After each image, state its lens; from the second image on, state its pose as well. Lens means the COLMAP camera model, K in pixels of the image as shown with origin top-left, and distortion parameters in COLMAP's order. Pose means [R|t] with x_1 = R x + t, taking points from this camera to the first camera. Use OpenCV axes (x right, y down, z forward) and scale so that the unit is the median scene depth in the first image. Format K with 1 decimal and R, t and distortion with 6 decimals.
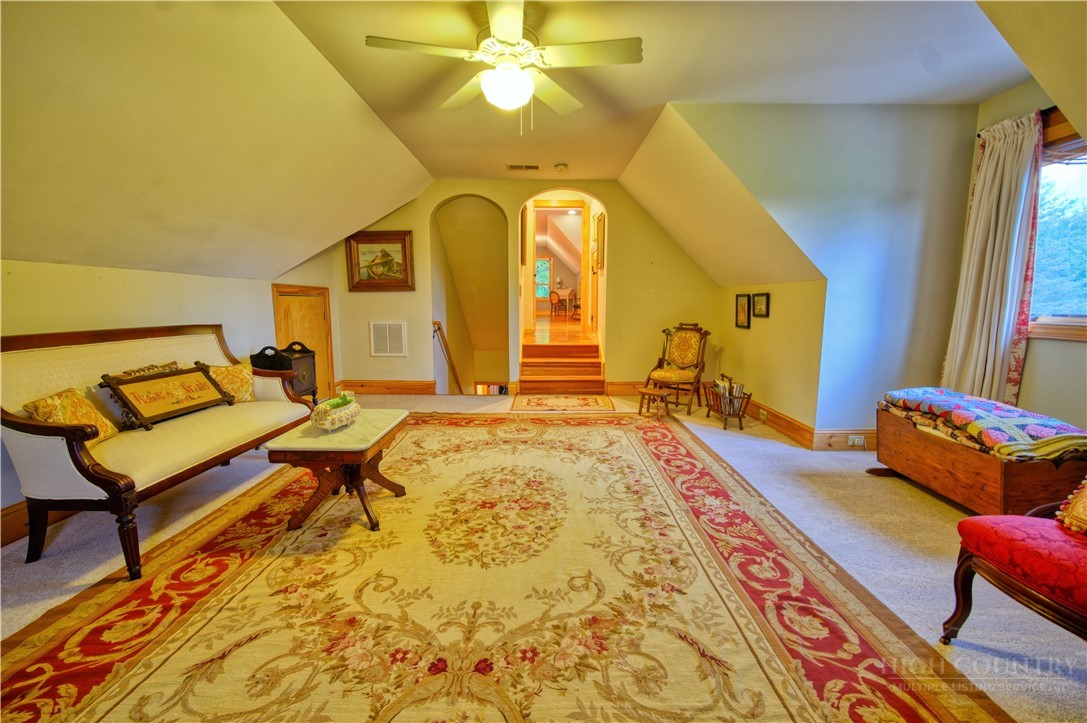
lens RADIAL K [[428.1, 0, 547.8], [0, 428.1, 362.0], [0, 0, 1]] dist [-0.003649, -0.000075]
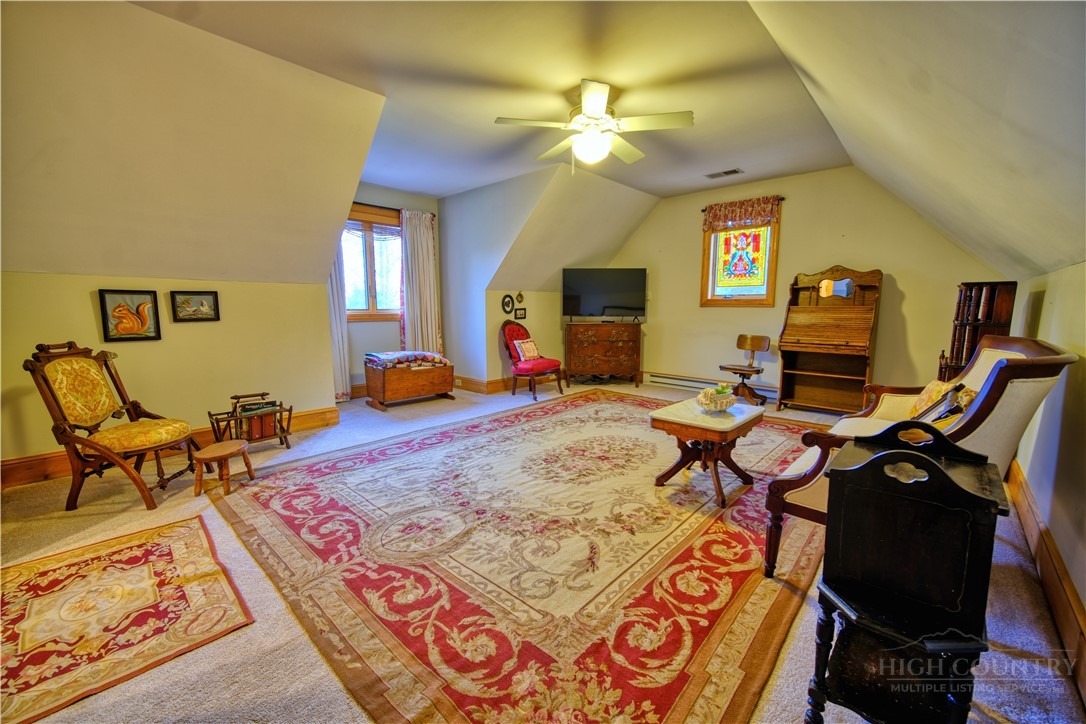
lens RADIAL K [[427.7, 0, 547.3], [0, 427.7, 362.5], [0, 0, 1]] dist [-0.003649, -0.000075]
pose [[-0.723022, -0.096539, 0.684046, -0.824641], [0.090579, 0.968391, 0.232409, -0.251114], [-0.684861, 0.229997, -0.691424, 1.822415]]
